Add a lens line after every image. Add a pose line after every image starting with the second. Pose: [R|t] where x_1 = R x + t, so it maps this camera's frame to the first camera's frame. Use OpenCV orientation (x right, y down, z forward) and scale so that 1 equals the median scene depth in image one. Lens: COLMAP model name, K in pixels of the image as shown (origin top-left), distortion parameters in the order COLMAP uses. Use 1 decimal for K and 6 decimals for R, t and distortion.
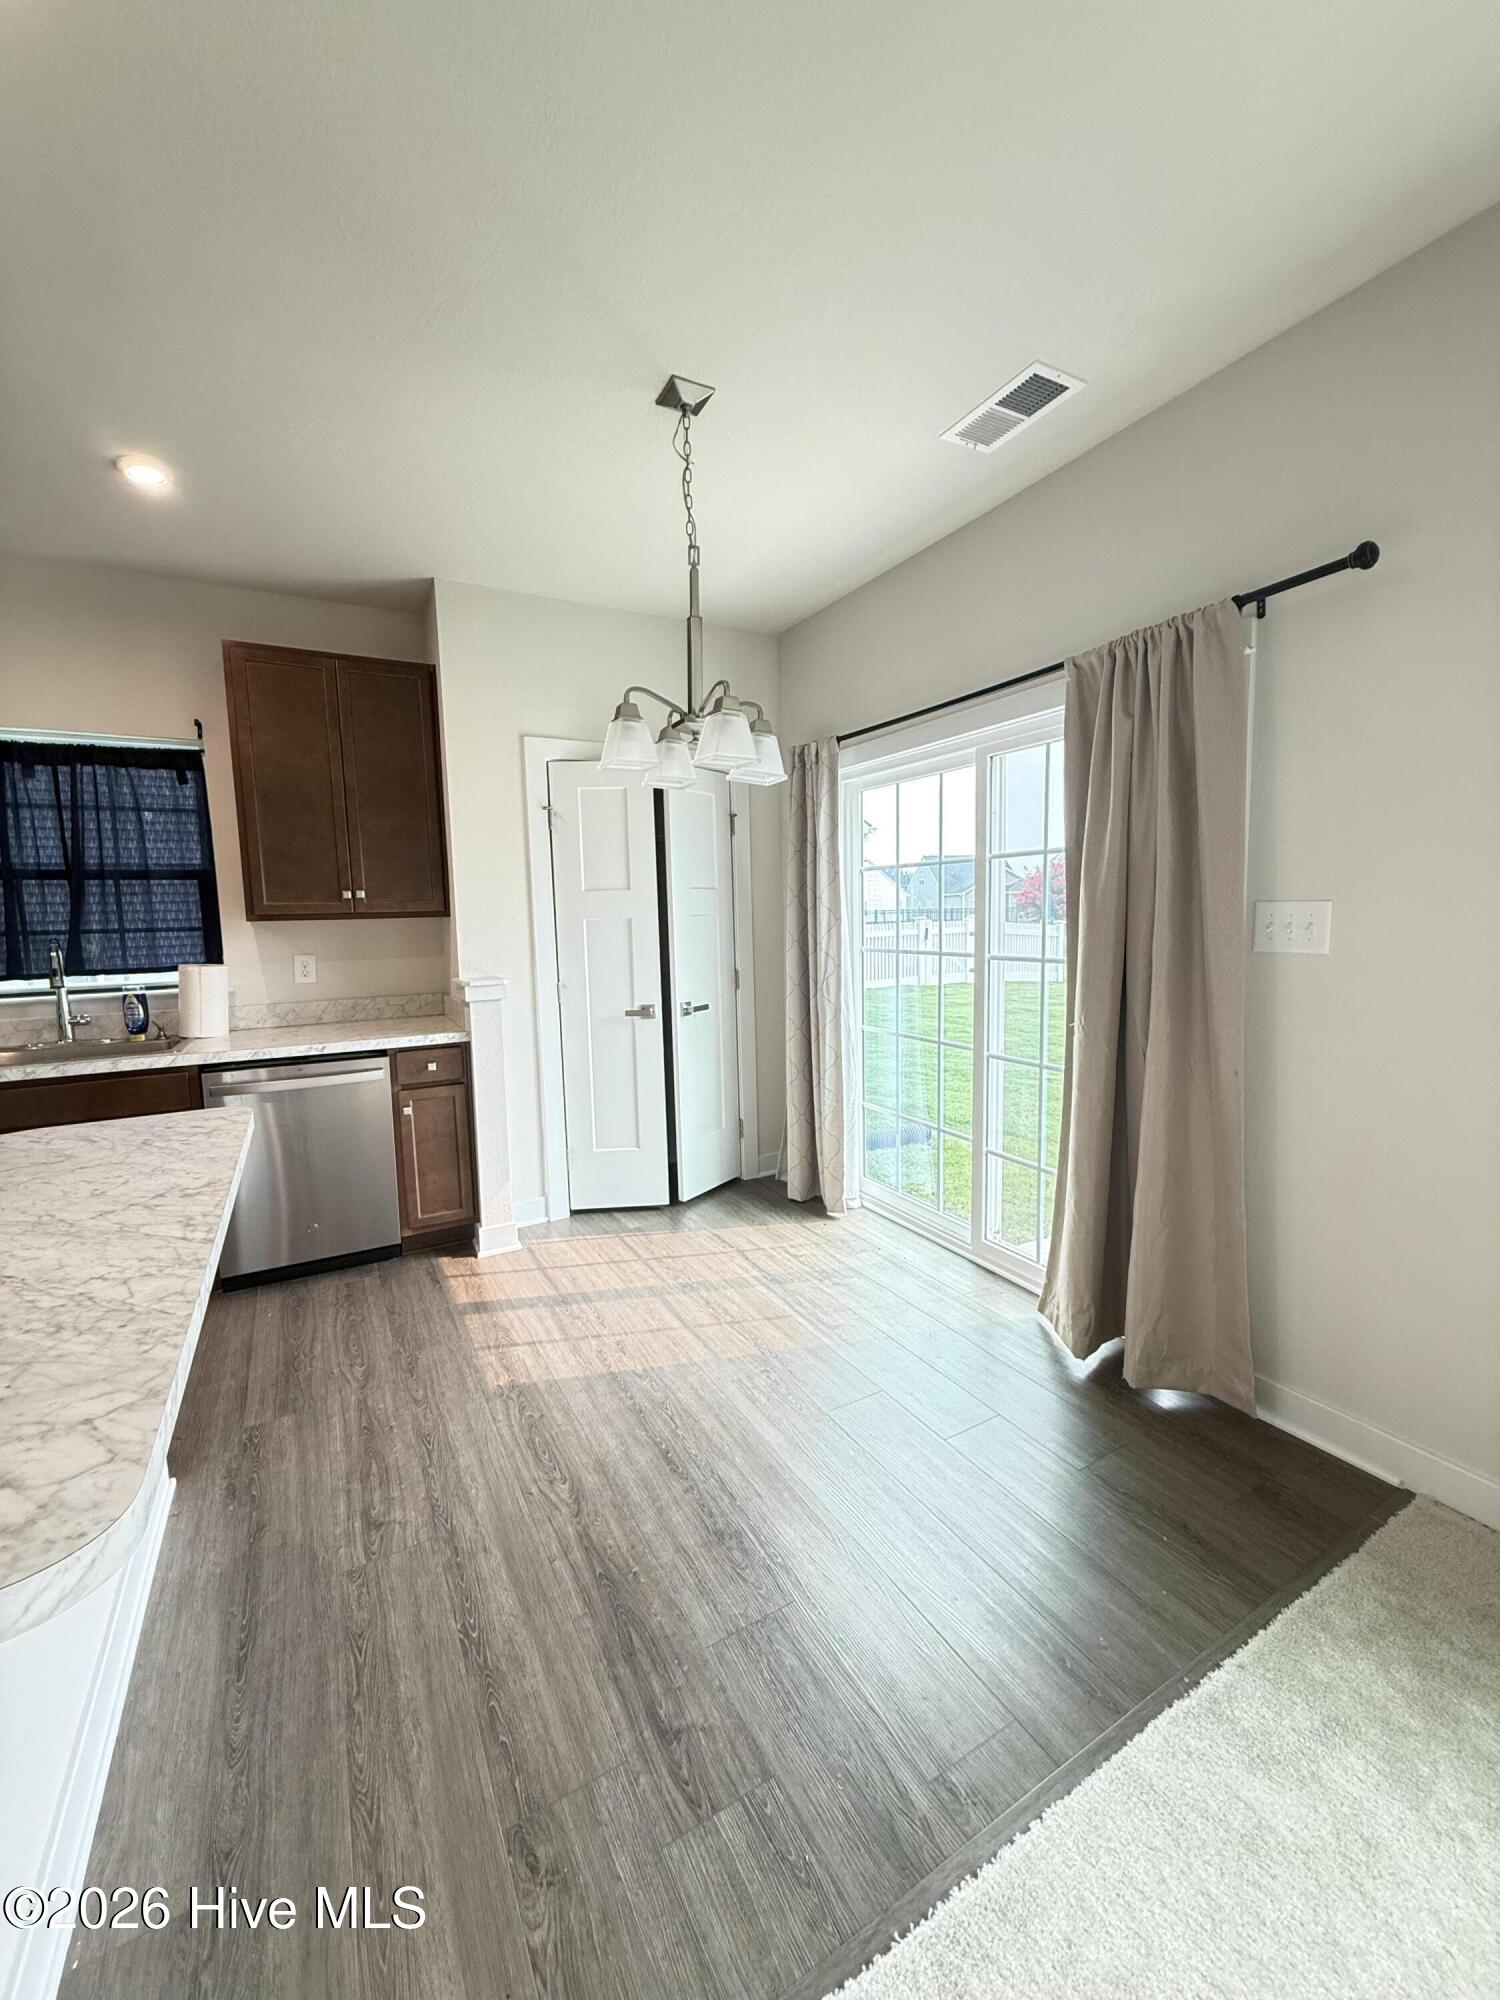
lens RADIAL K [[797.0, 0, 749.5], [0, 797.0, 995.6], [0, 0, 1]] dist [0.000797, -0.000490]
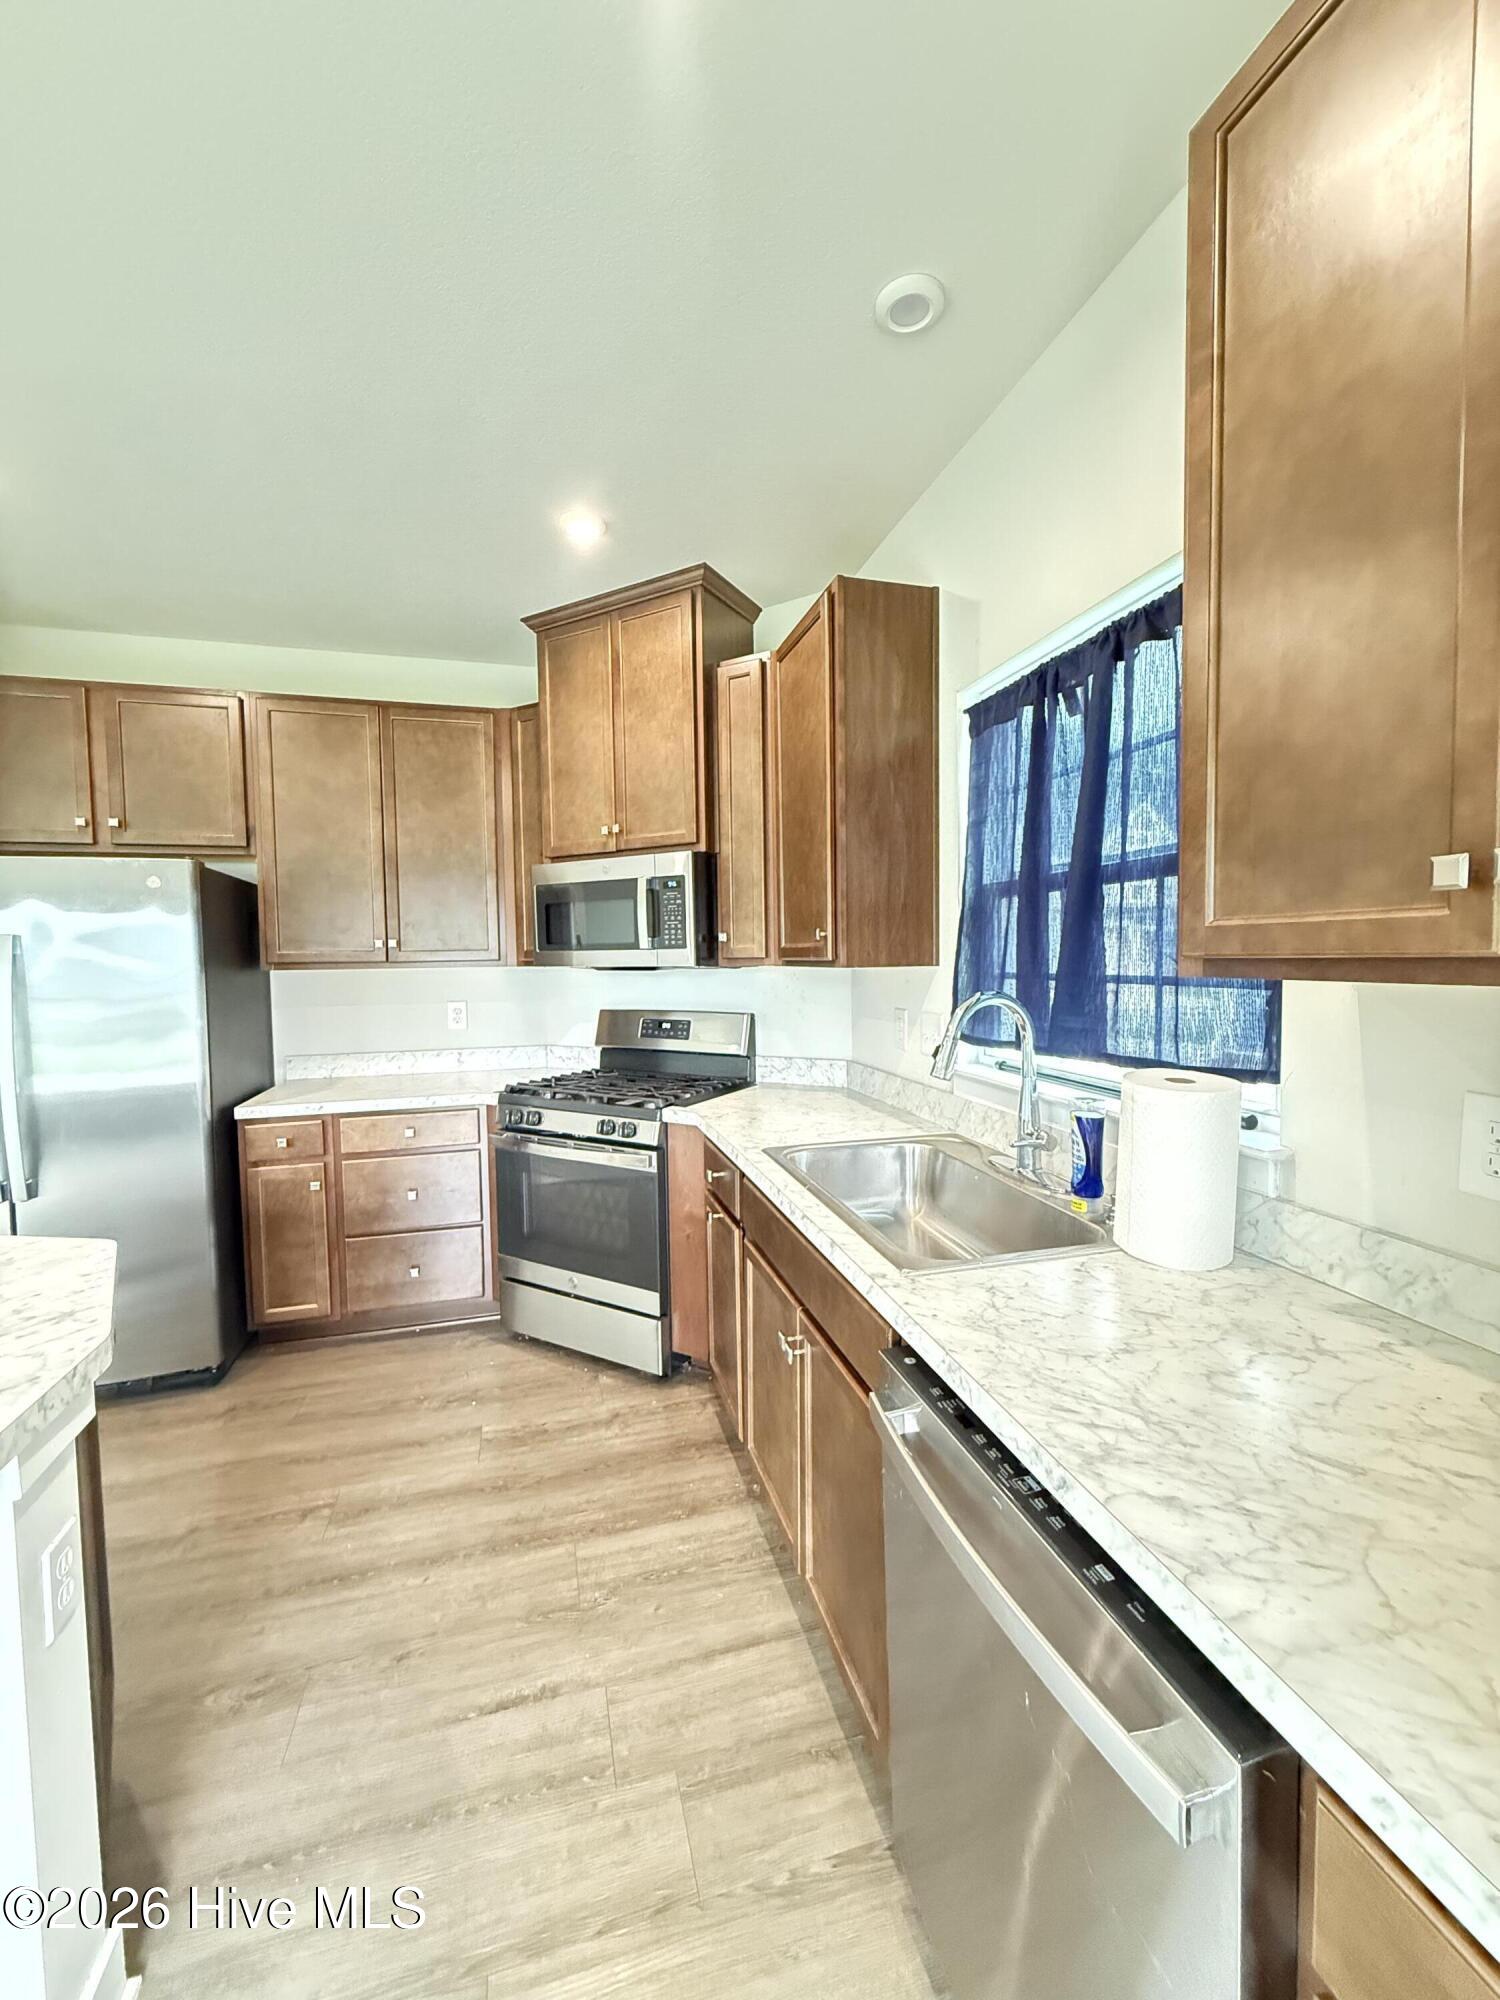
lens RADIAL K [[797.0, 0, 749.4], [0, 797.0, 993.8], [0, 0, 1]] dist [0.000797, -0.000490]
pose [[-0.236537, 0.073231, -0.968859, -0.260015], [-0.083922, 0.991889, 0.095460, -0.102291], [0.967991, 0.103888, -0.228473, 0.899468]]
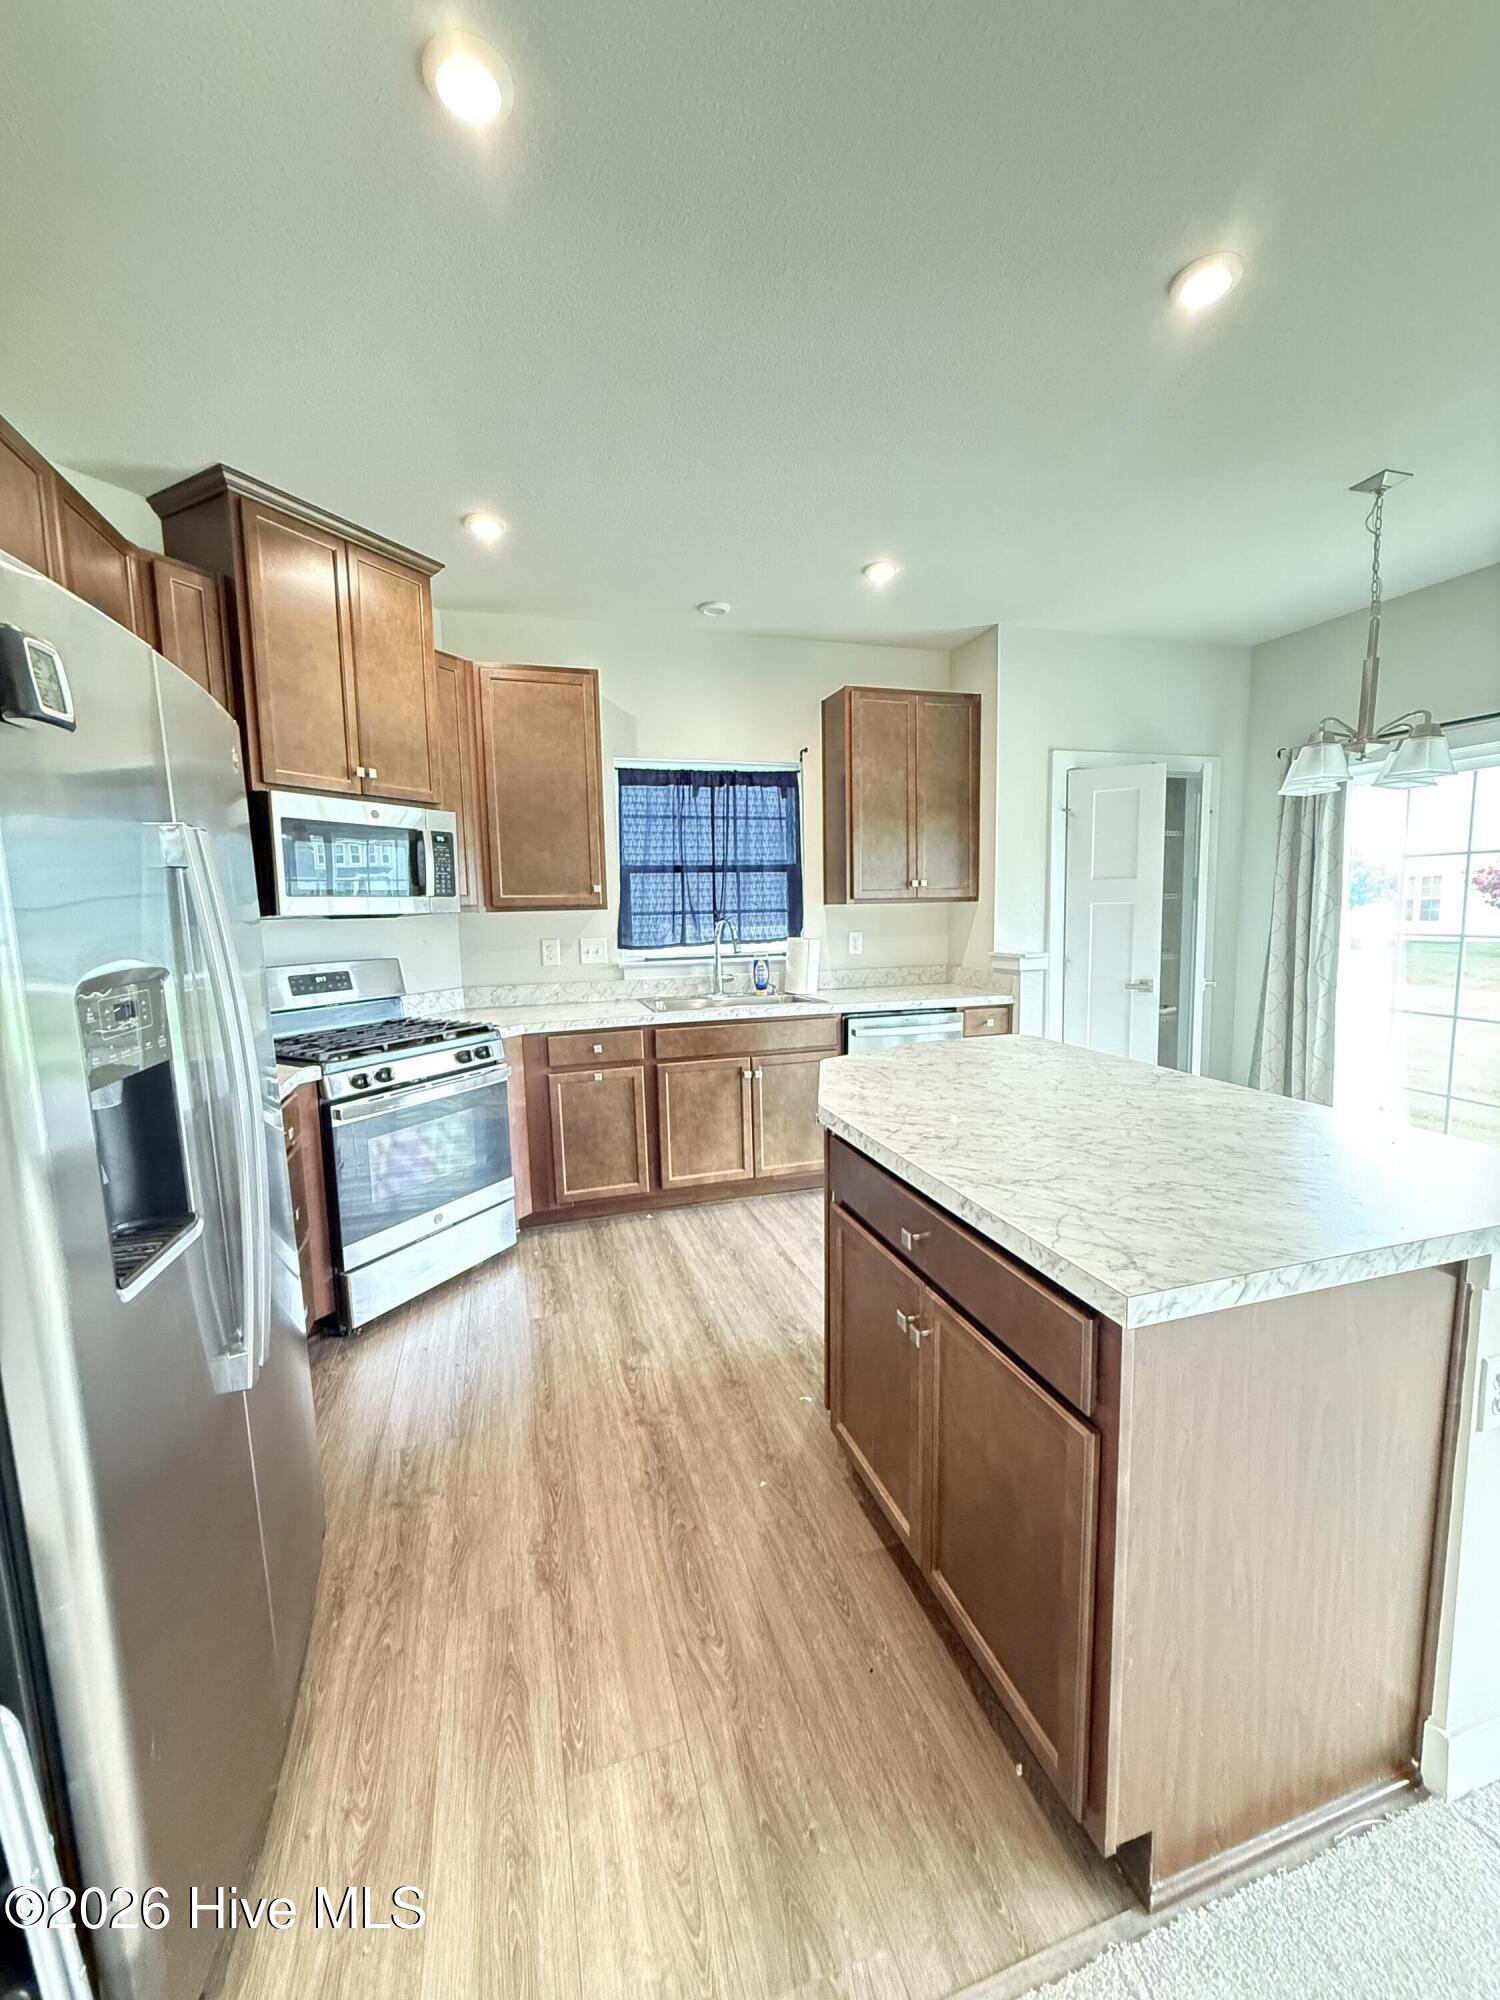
lens RADIAL K [[797.0, 0, 751.9], [0, 797.0, 995.3], [0, 0, 1]] dist [0.000797, -0.000490]
pose [[0.979248, 0.026482, -0.200929, -0.517225], [-0.024187, 0.999611, 0.013869, 0.039245], [0.201218, -0.008721, 0.979508, -0.287805]]
